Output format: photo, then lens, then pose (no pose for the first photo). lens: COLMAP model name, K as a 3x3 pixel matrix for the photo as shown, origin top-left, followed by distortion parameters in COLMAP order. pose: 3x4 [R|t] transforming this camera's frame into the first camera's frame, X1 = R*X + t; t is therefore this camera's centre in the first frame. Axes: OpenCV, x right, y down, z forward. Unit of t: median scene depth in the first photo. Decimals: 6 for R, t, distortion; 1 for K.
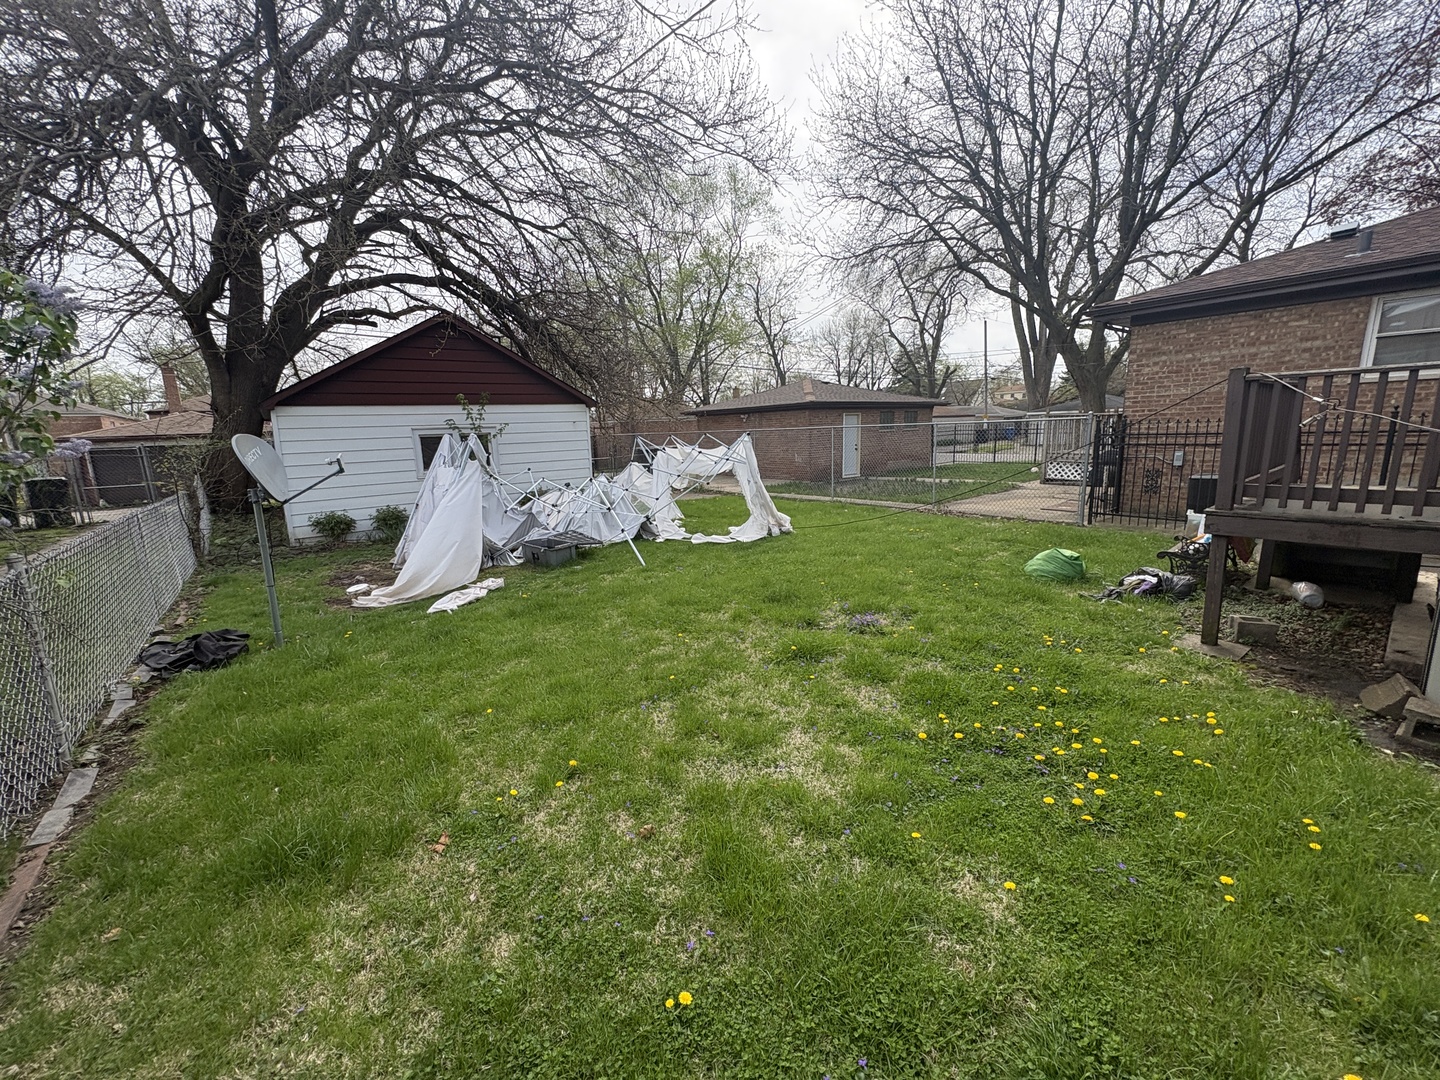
lens RADIAL K [[572.7, 0, 723.1], [0, 572.7, 539.3], [0, 0, 1]] dist [-0.000671, 0.000016]
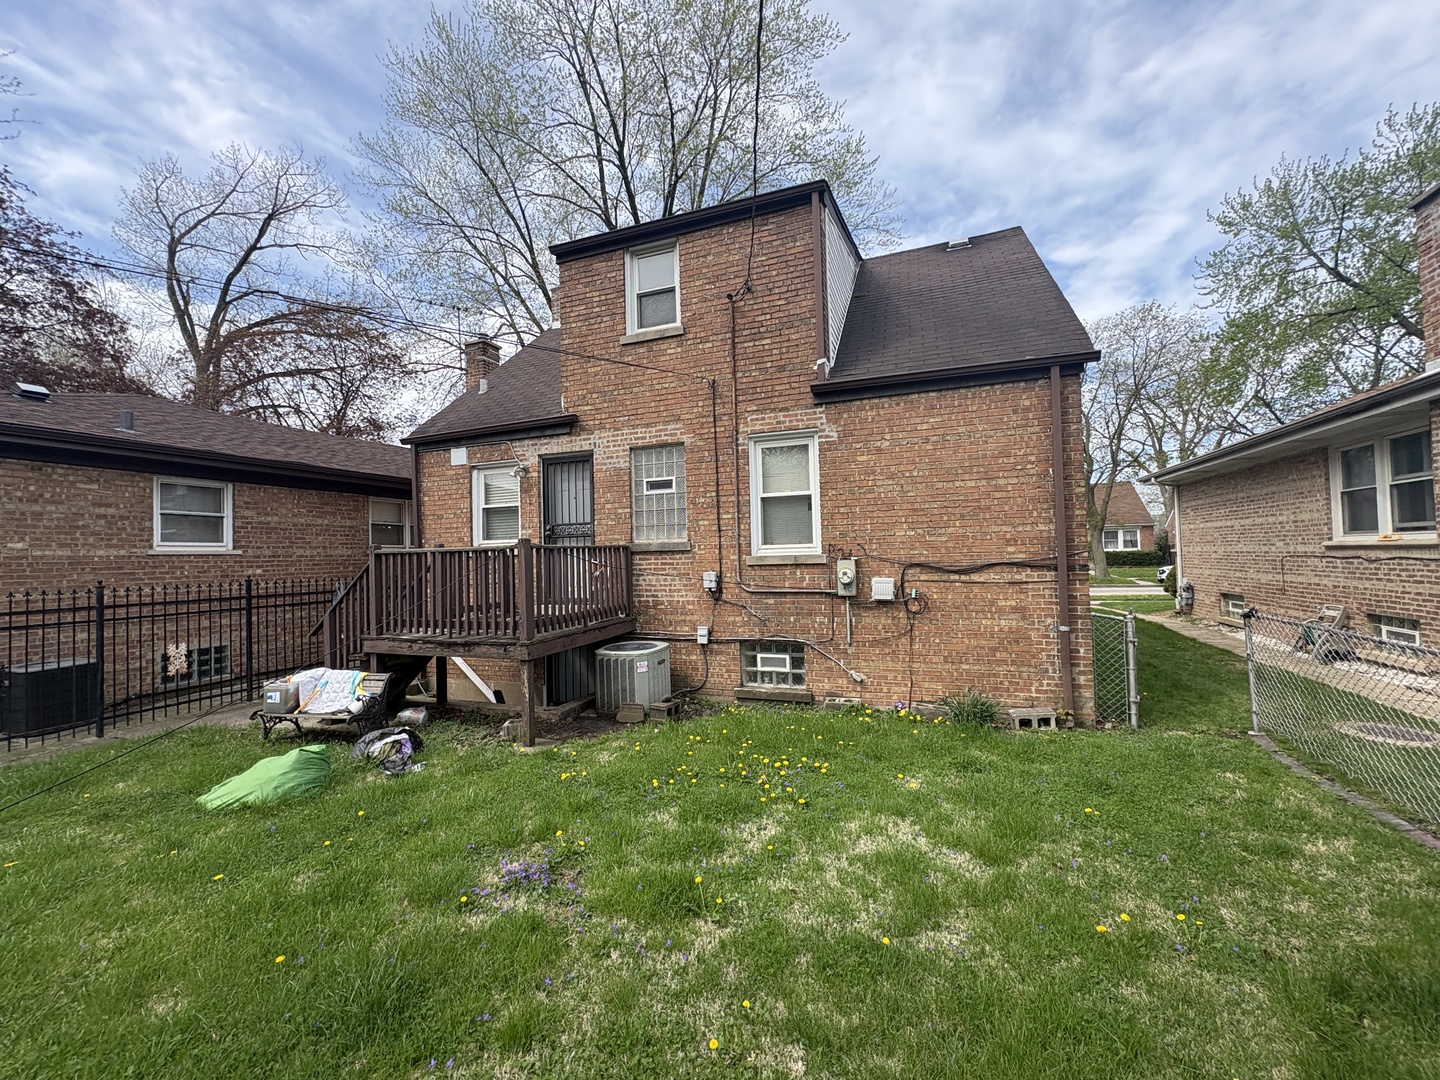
lens RADIAL K [[572.7, 0, 718.7], [0, 572.7, 540.5], [0, 0, 1]] dist [-0.000671, 0.000016]
pose [[-0.525175, 0.071215, 0.848009, -0.589439], [0.207269, 0.977188, 0.046299, -0.280871], [-0.825367, 0.200081, -0.527955, 1.456186]]
